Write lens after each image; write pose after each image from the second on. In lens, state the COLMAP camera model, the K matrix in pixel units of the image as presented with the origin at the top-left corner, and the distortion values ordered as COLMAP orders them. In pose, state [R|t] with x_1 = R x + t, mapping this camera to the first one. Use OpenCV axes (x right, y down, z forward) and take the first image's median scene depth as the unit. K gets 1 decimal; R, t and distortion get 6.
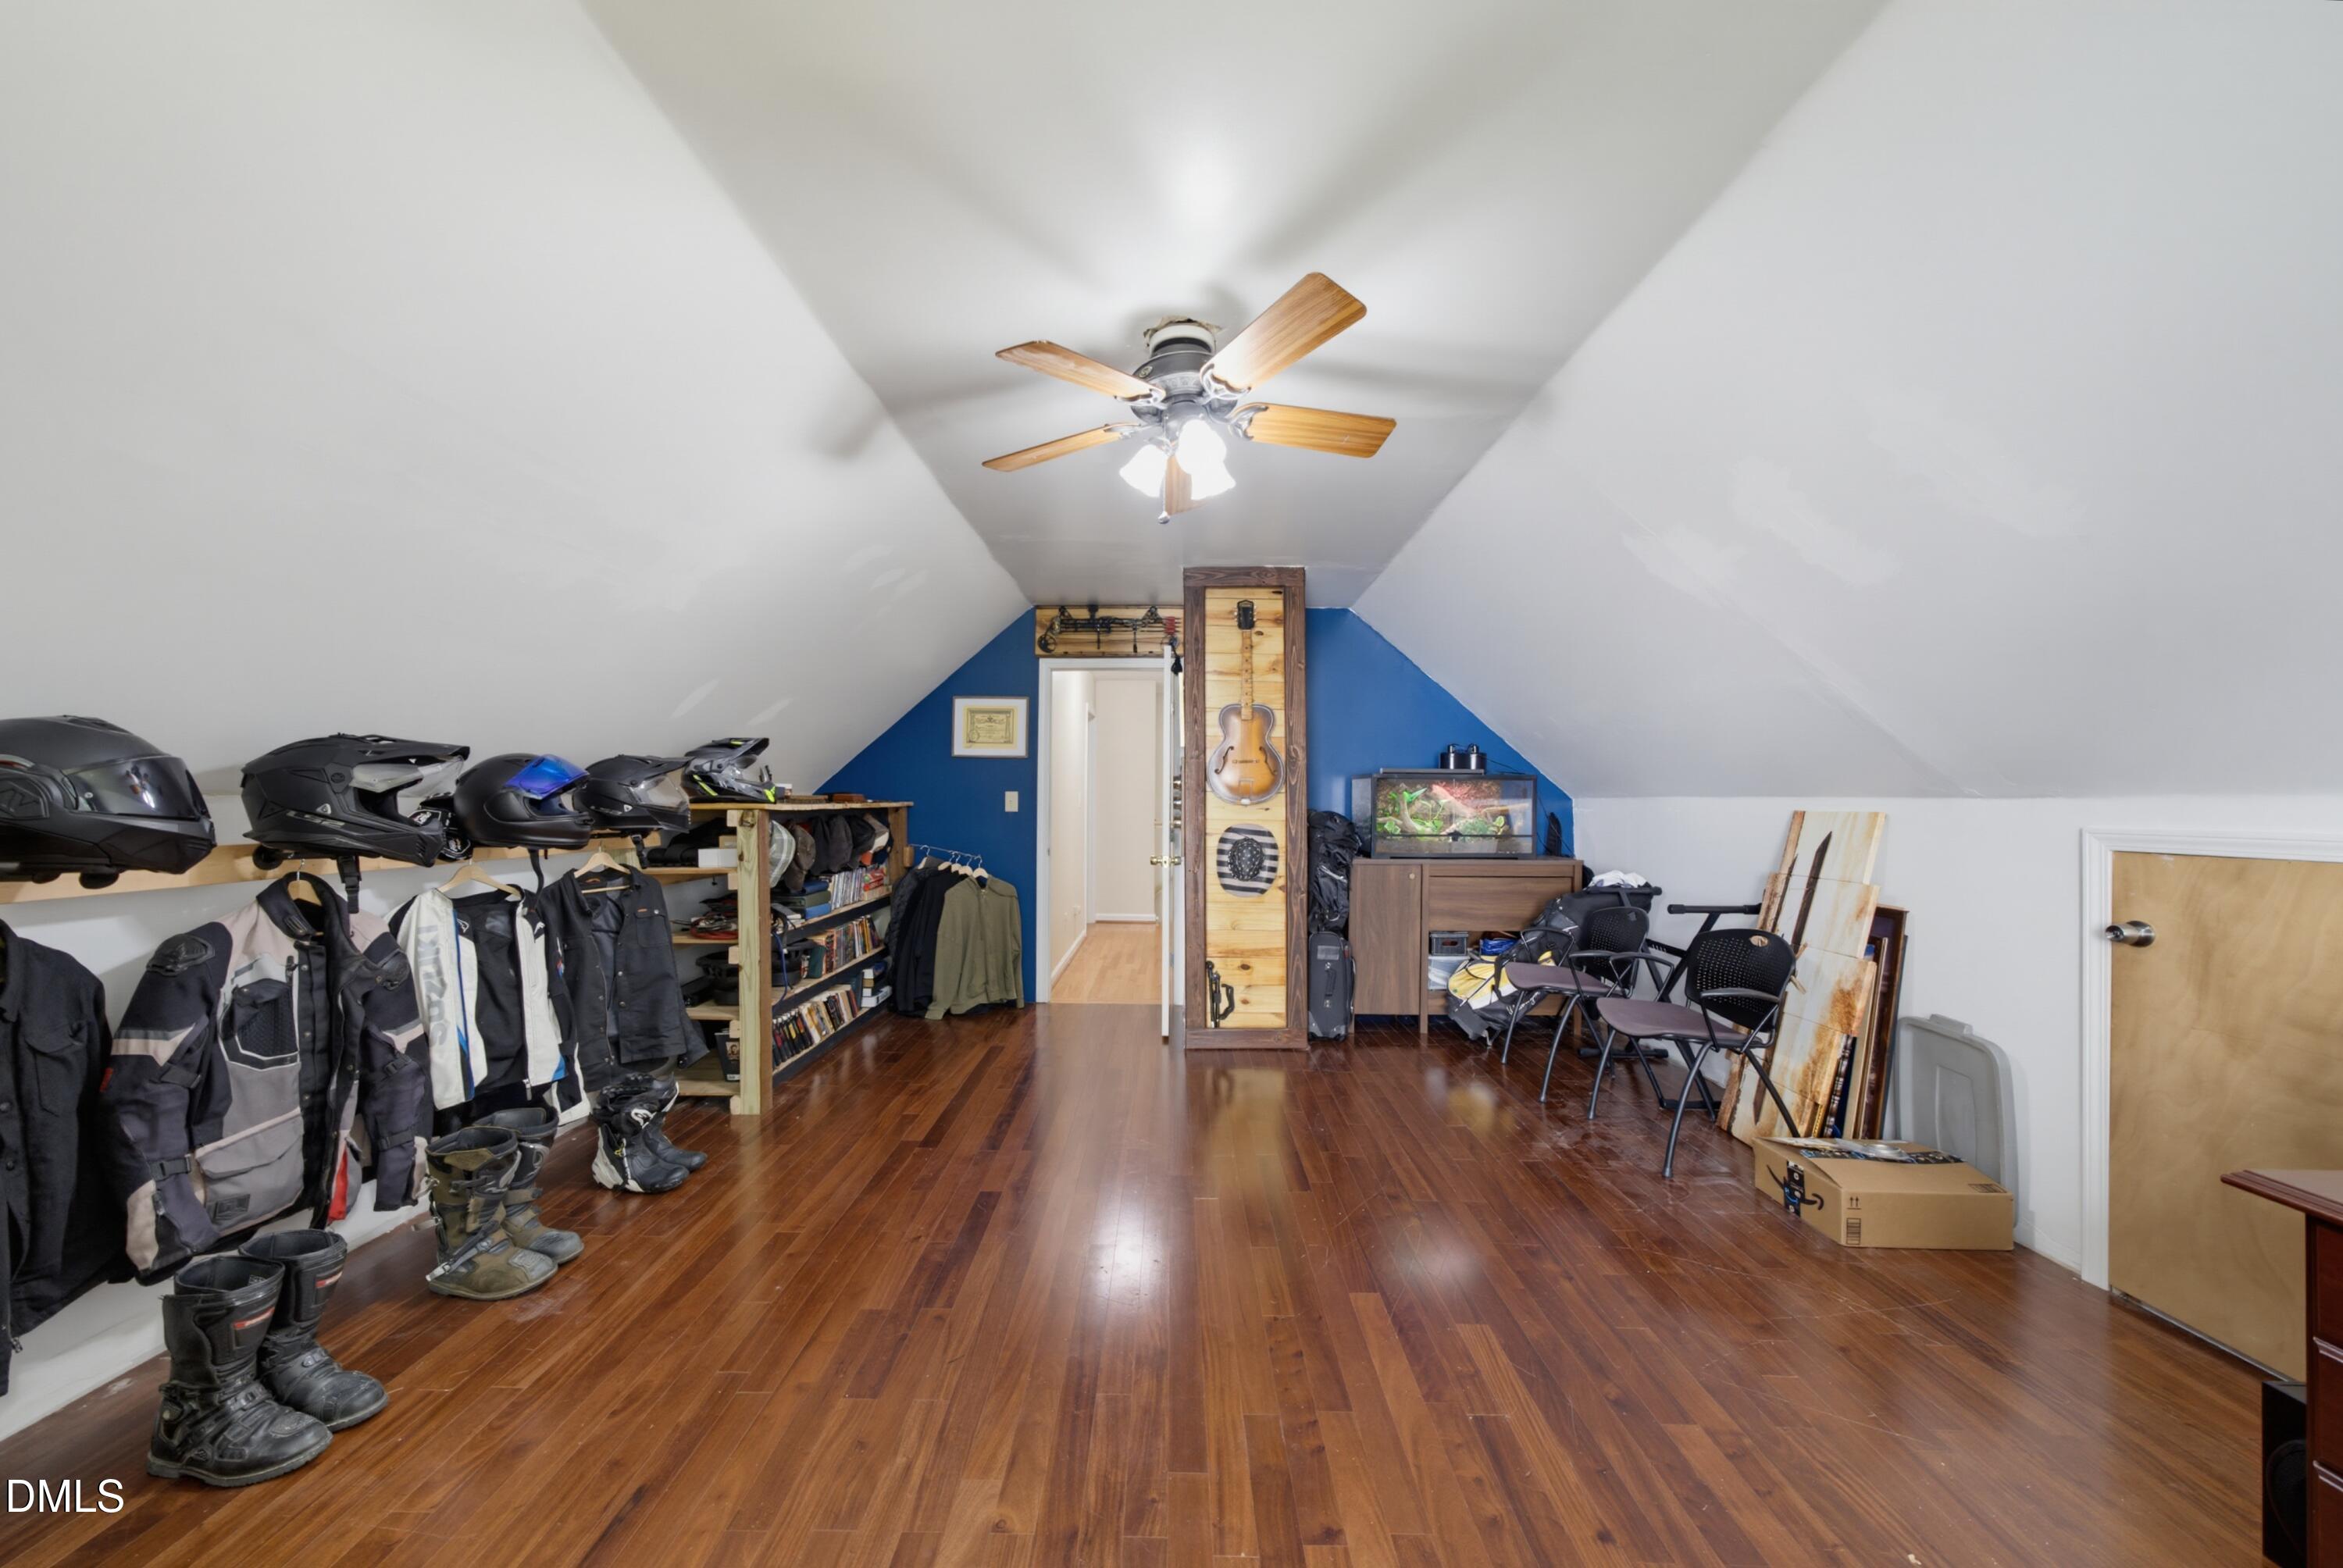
lens RADIAL K [[820.2, 0, 1183.8], [0, 820.2, 792.3], [0, 0, 1]] dist [-0.003879, -0.000067]
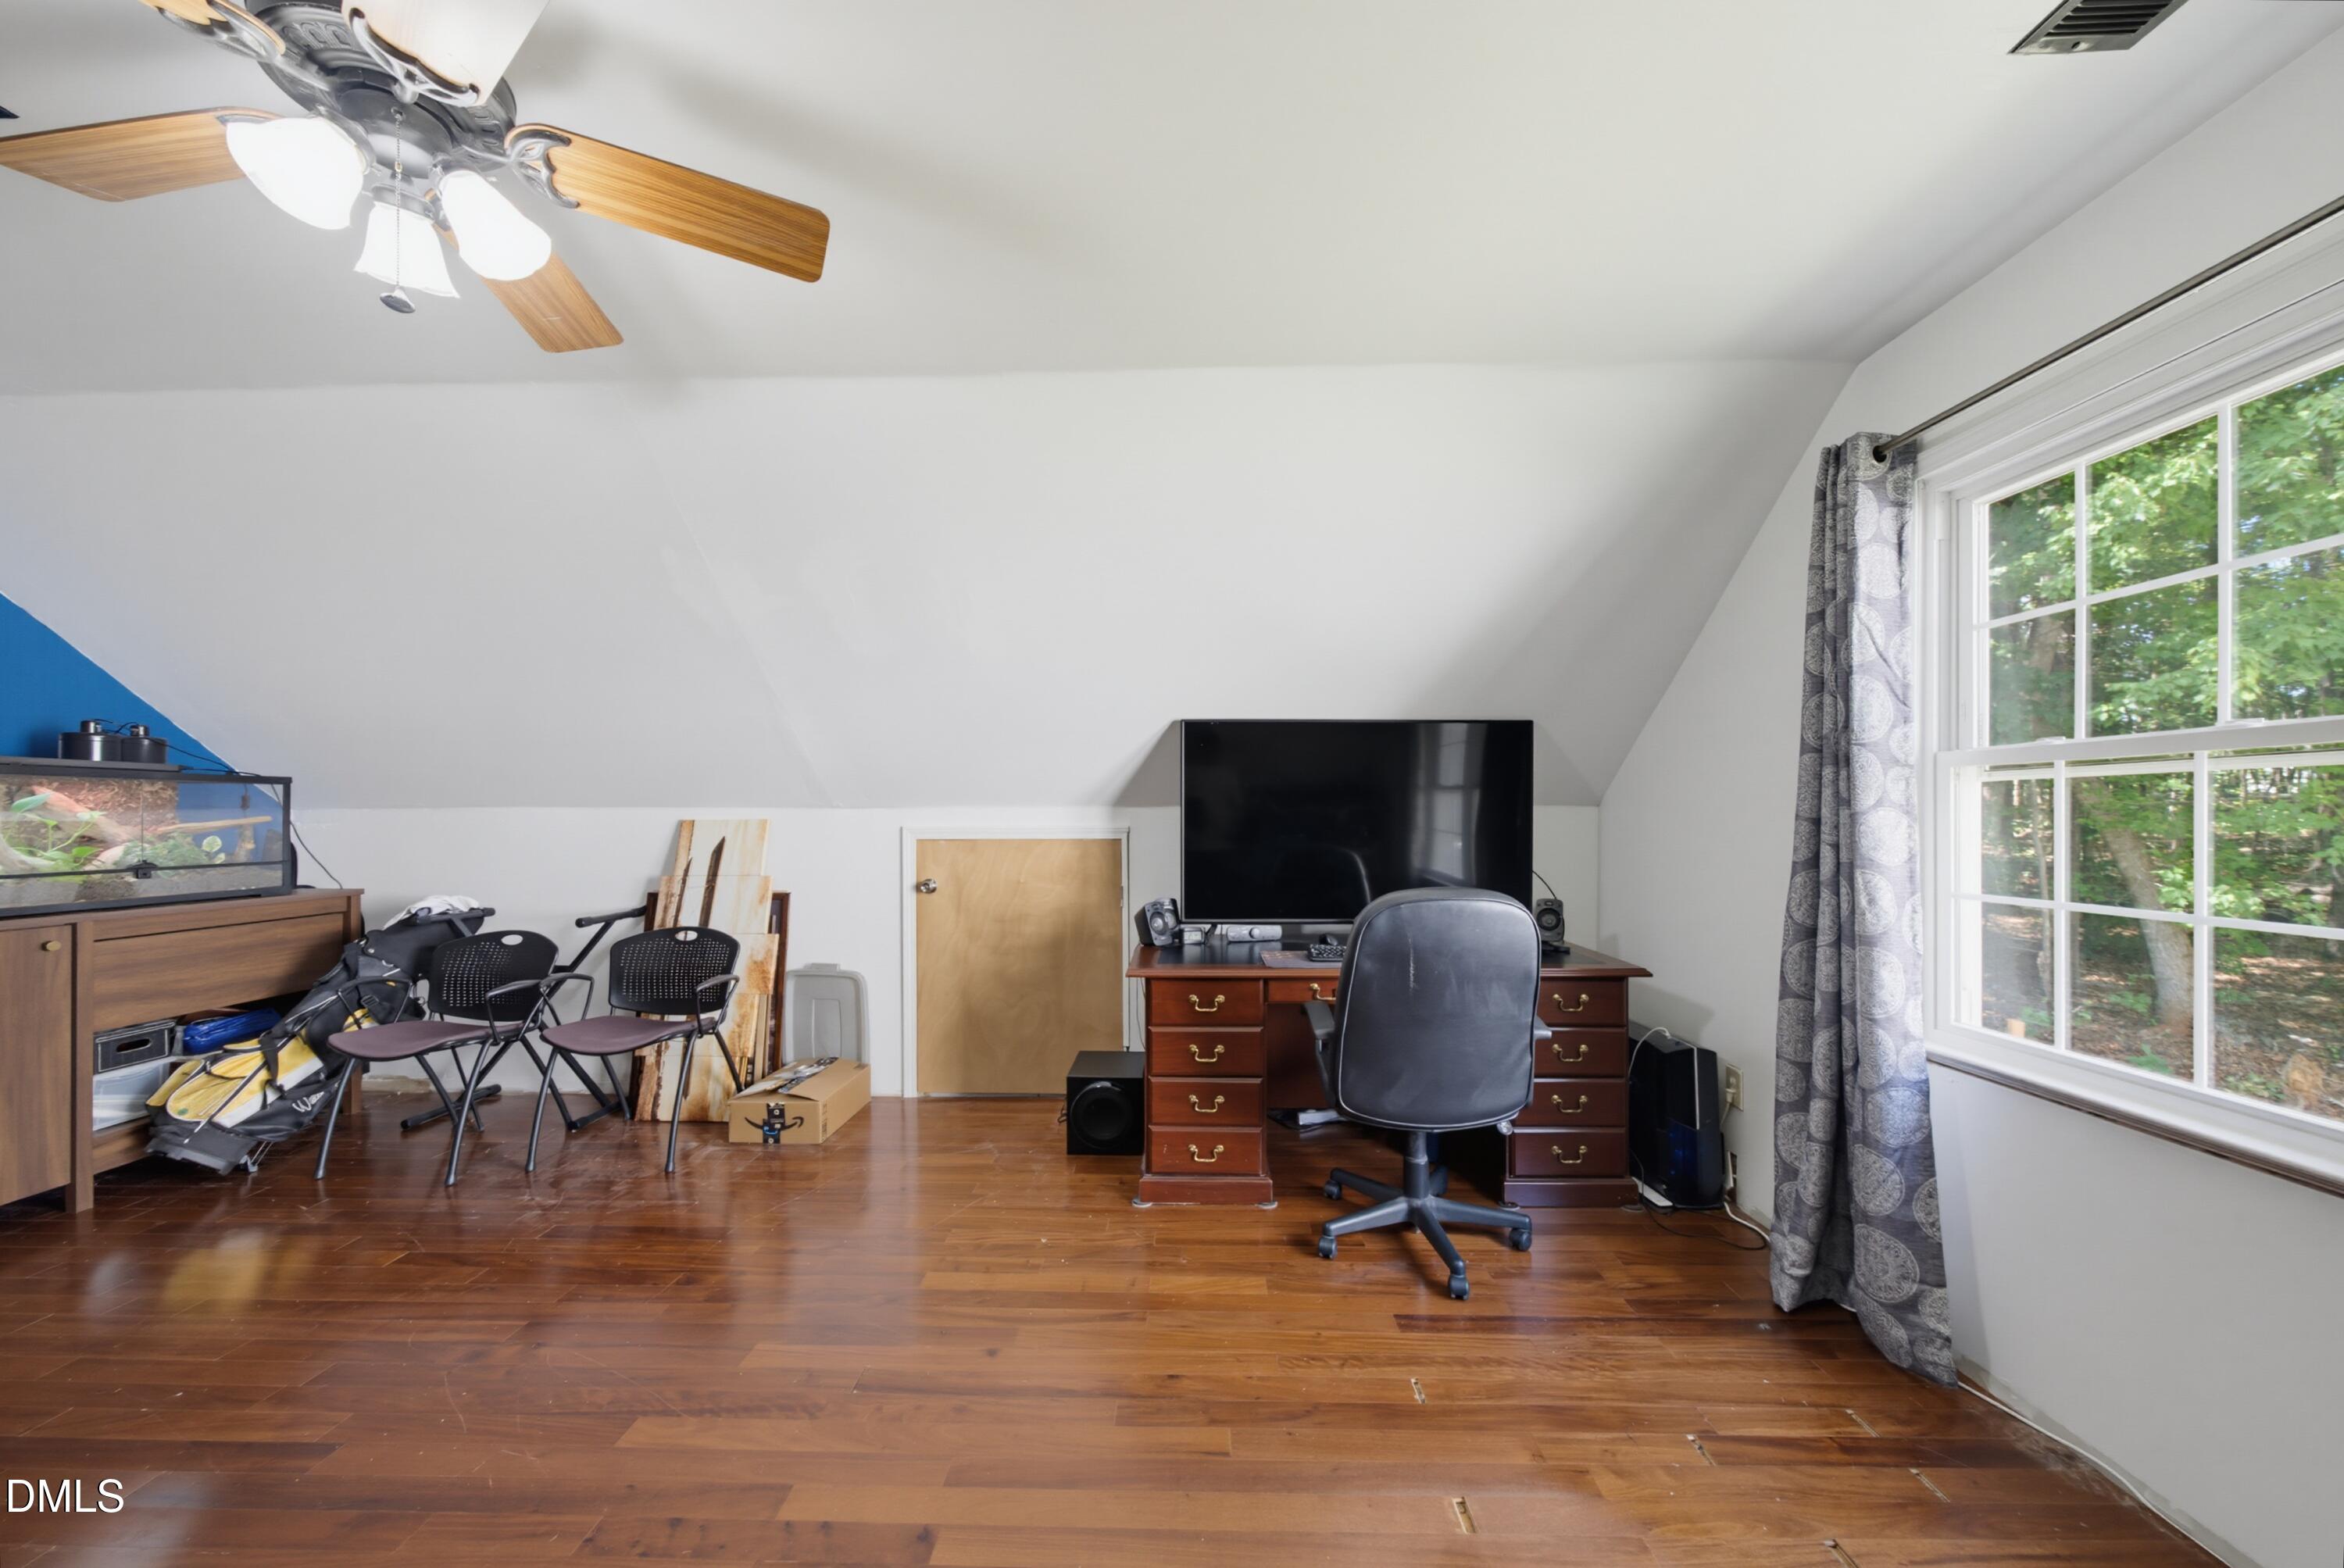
lens RADIAL K [[781.3, 0, 1171.7], [0, 781.3, 814.6], [0, 0, 1]] dist [-0.000797, -0.000083]
pose [[0.026271, -0.005117, 0.999642, -0.348363], [-0.007302, 0.999959, 0.005311, 0.004407], [-0.999628, -0.007439, 0.026232, 0.304516]]
